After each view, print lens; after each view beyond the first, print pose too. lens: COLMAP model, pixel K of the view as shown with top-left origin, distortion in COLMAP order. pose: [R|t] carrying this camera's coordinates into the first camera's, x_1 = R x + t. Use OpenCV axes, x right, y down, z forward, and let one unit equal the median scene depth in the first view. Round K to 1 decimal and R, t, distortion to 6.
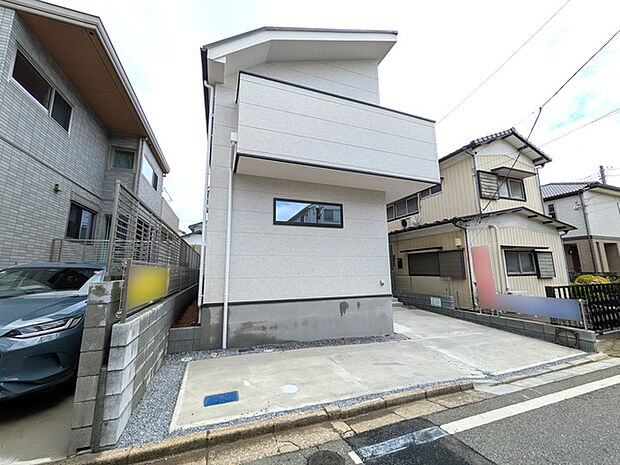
lens RADIAL K [[246.9, 0, 312.1], [0, 246.9, 230.1], [0, 0, 1]] dist [0.000238, -0.000150]
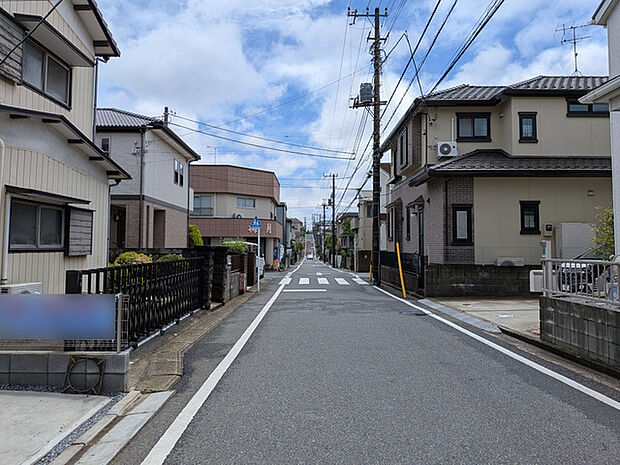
lens RADIAL K [[444.3, 0, 306.5], [0, 444.3, 222.6], [0, 0, 1]] dist [-0.000580, -0.018327]
pose [[0.349370, 0.063011, 0.934864, 0.291530], [-0.160561, 0.987004, -0.006522, 0.065754], [-0.923125, -0.147824, 0.354947, 0.277895]]
